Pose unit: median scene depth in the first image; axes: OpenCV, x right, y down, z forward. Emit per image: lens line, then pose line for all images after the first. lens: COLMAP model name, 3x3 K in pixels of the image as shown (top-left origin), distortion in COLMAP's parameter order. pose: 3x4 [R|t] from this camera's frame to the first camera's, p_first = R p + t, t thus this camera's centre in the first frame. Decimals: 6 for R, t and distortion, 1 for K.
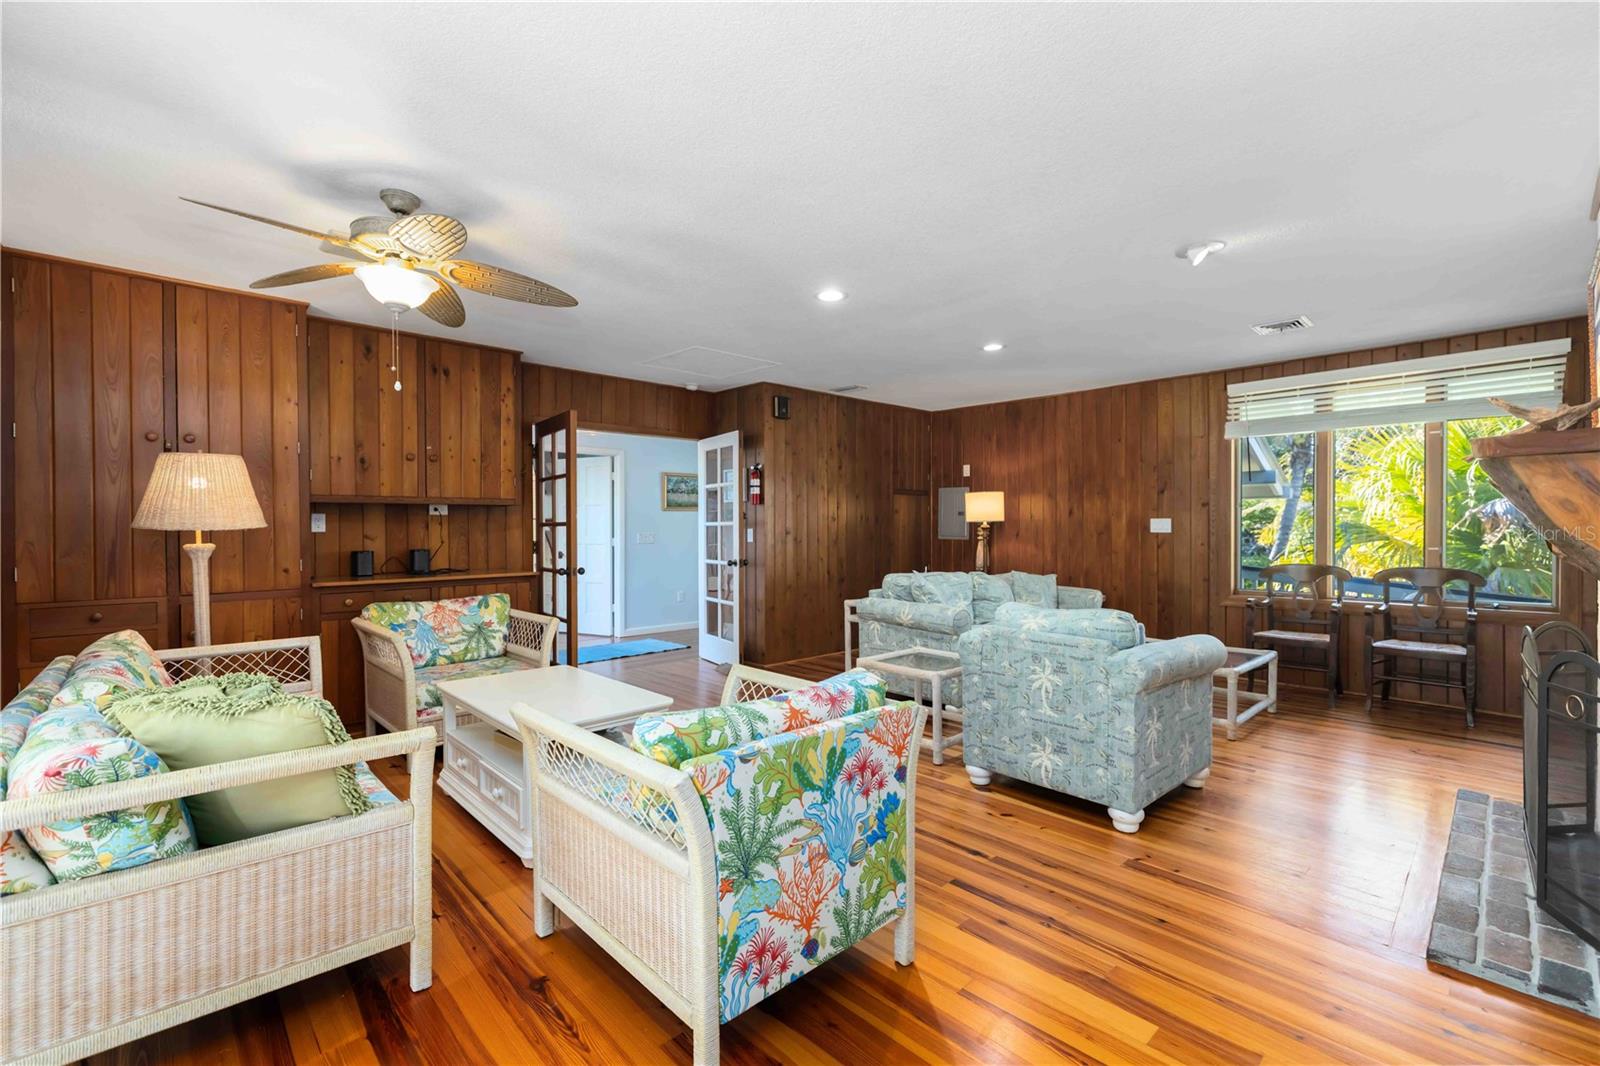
lens RADIAL K [[692.1, 0, 800.1], [0, 692.1, 531.9], [0, 0, 1]] dist [-0.001926, 0.000499]
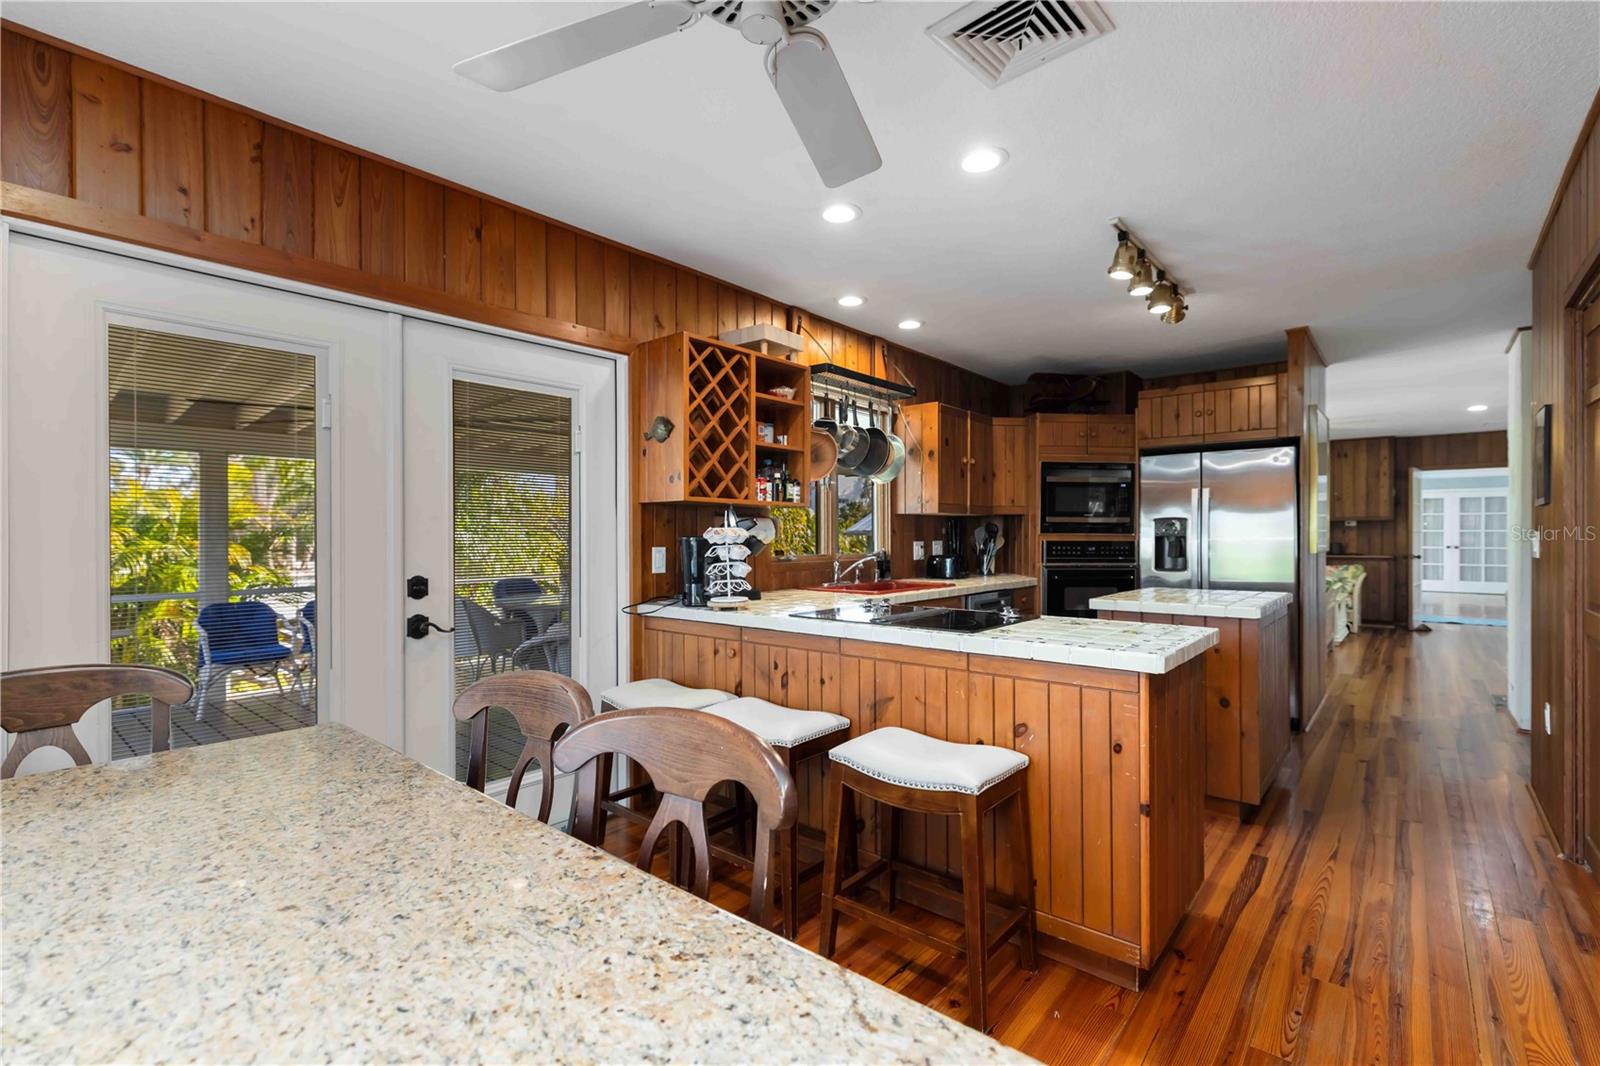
lens RADIAL K [[692.1, 0, 823.7], [0, 692.1, 535.3], [0, 0, 1]] dist [-0.001926, 0.000499]
pose [[0.121618, 0.004060, -0.992569, 1.234671], [-0.002368, 0.999990, 0.003800, -0.002406], [0.992574, 0.001888, 0.121626, -0.715394]]
